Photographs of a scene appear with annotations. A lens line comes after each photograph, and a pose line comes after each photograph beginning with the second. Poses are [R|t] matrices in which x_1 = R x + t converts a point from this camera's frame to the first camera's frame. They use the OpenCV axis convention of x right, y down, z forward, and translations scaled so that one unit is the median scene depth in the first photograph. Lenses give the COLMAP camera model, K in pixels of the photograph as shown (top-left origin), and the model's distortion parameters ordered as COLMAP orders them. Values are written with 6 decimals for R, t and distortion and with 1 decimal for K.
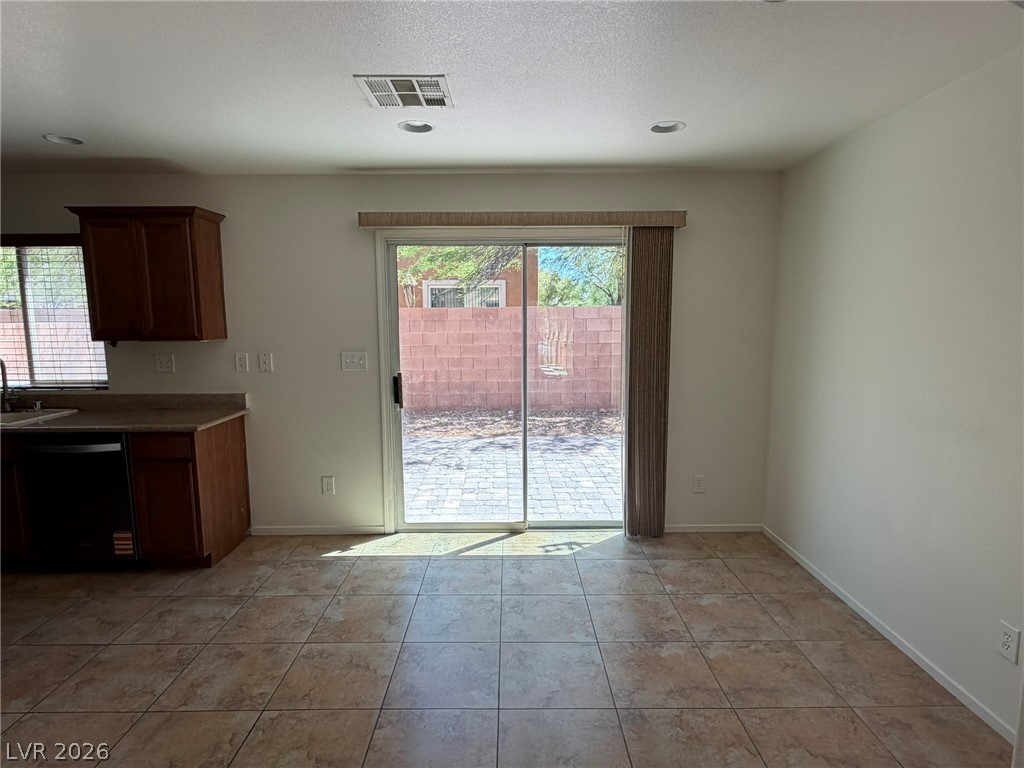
lens RADIAL K [[568.2, 0, 509.9], [0, 568.2, 386.1], [0, 0, 1]] dist [0.000315, 0.000453]
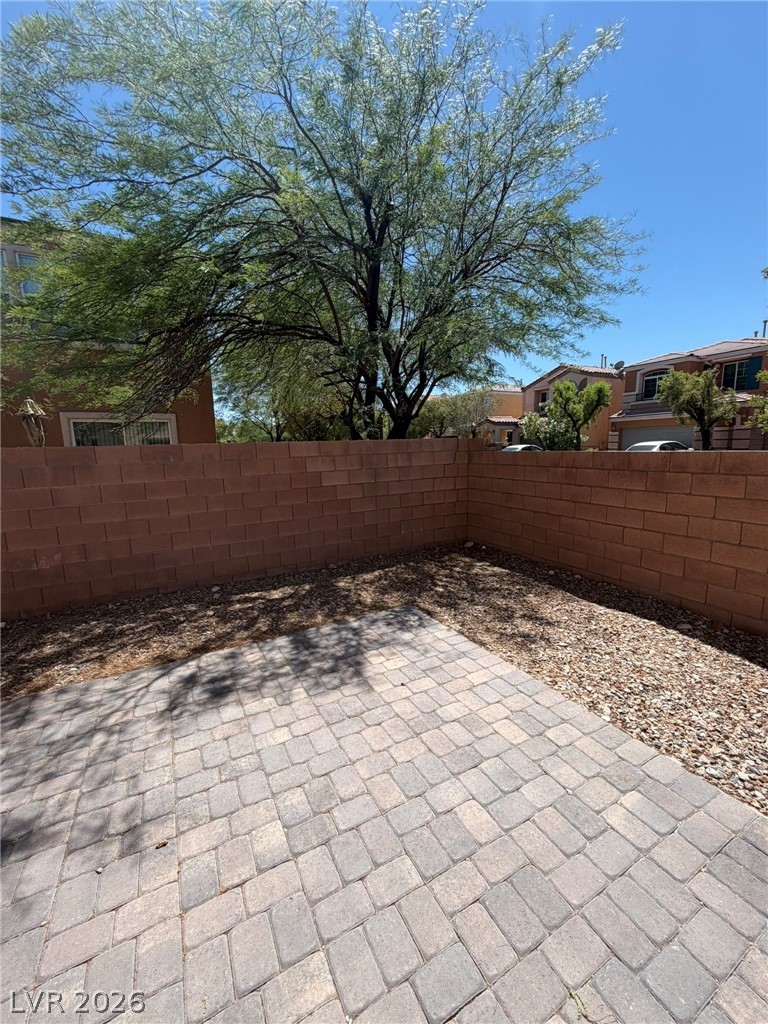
lens RADIAL K [[405.1, 0, 383.1], [0, 405.1, 510.3], [0, 0, 1]] dist [-0.001872, -0.000262]
pose [[0.884124, -0.086894, 0.459102, -0.086840], [0.074759, 0.996205, 0.044583, -0.142143], [-0.461233, -0.005095, 0.887264, 1.015400]]
